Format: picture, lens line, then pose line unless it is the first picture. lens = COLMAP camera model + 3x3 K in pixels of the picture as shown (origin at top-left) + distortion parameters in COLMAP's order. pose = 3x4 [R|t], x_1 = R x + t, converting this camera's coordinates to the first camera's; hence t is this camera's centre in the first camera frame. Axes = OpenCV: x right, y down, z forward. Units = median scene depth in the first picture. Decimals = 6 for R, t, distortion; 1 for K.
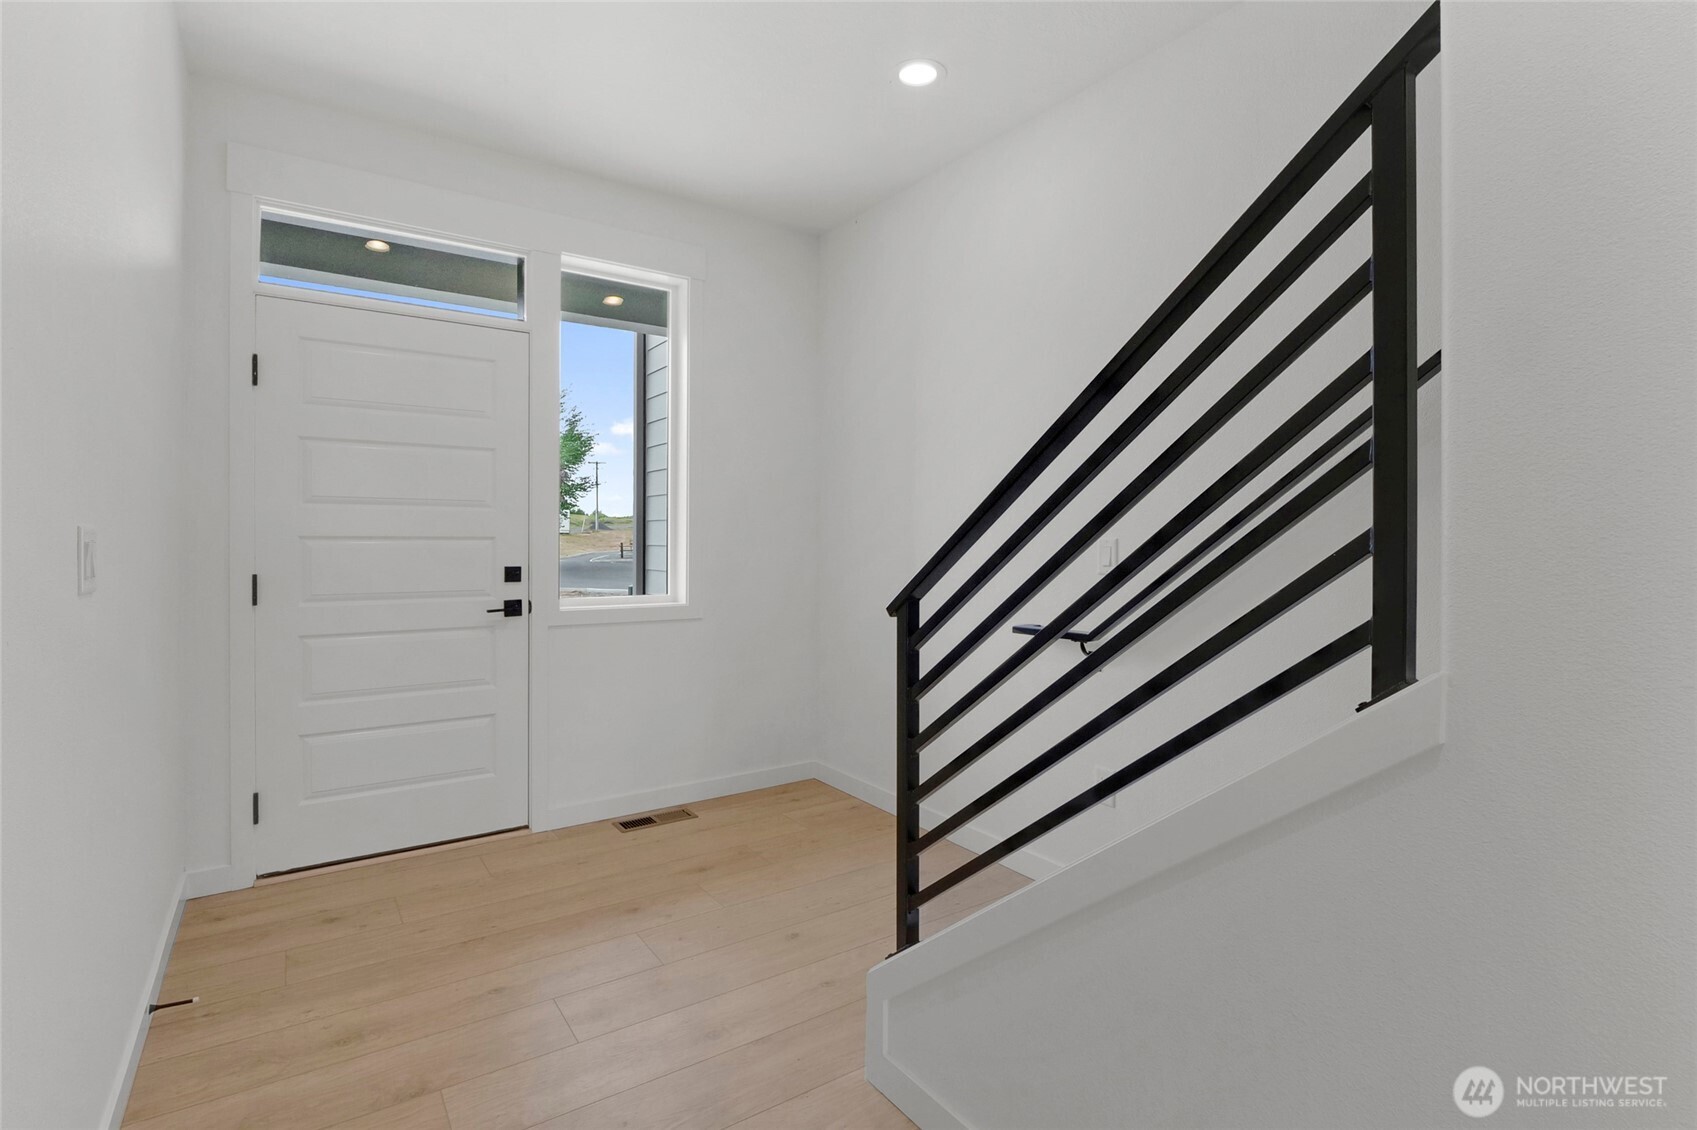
lens RADIAL K [[808.4, 0, 846.3], [0, 808.4, 544.8], [0, 0, 1]] dist [-0.017290, 0.000225]
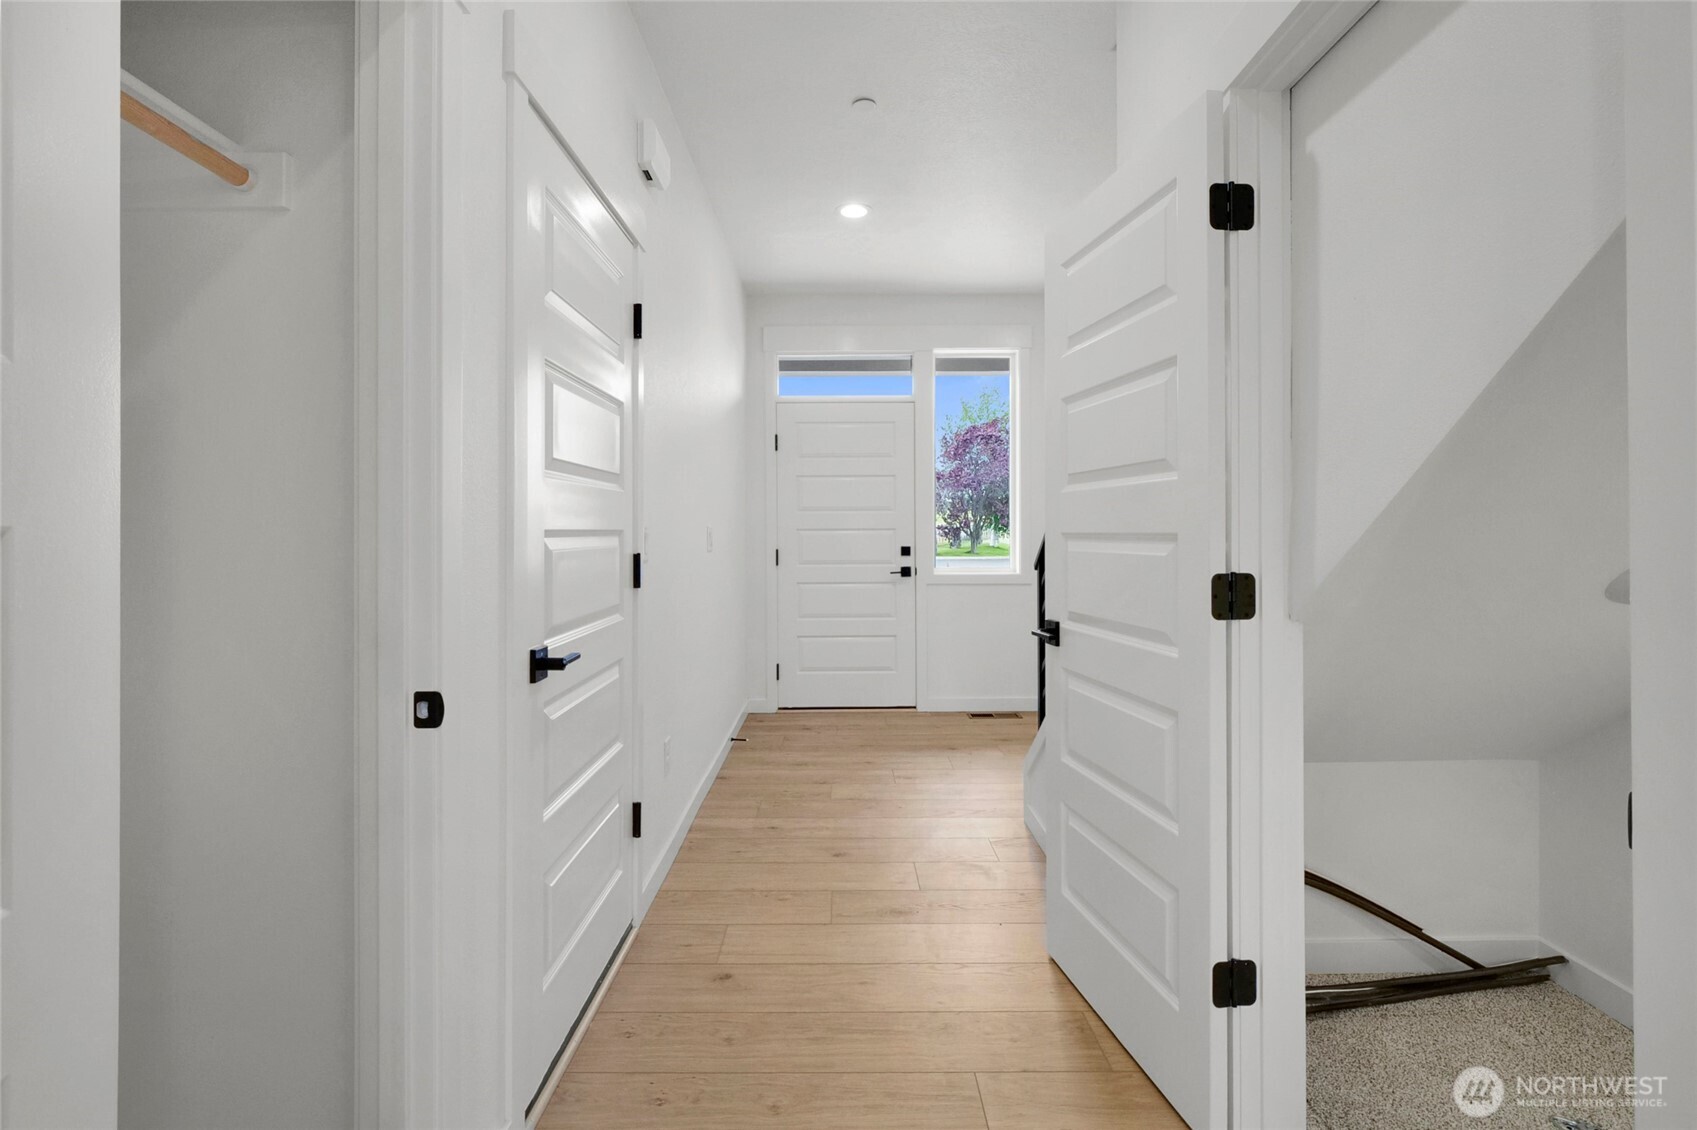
lens RADIAL K [[795.4, 0, 849.0], [0, 795.4, 550.0], [0, 0, 1]] dist [-0.009951, 0.000398]
pose [[0.831341, 0.009667, -0.555679, 0.393925], [0.004116, 0.999714, 0.023548, -0.004183], [0.555748, -0.021864, 0.831063, -0.412418]]
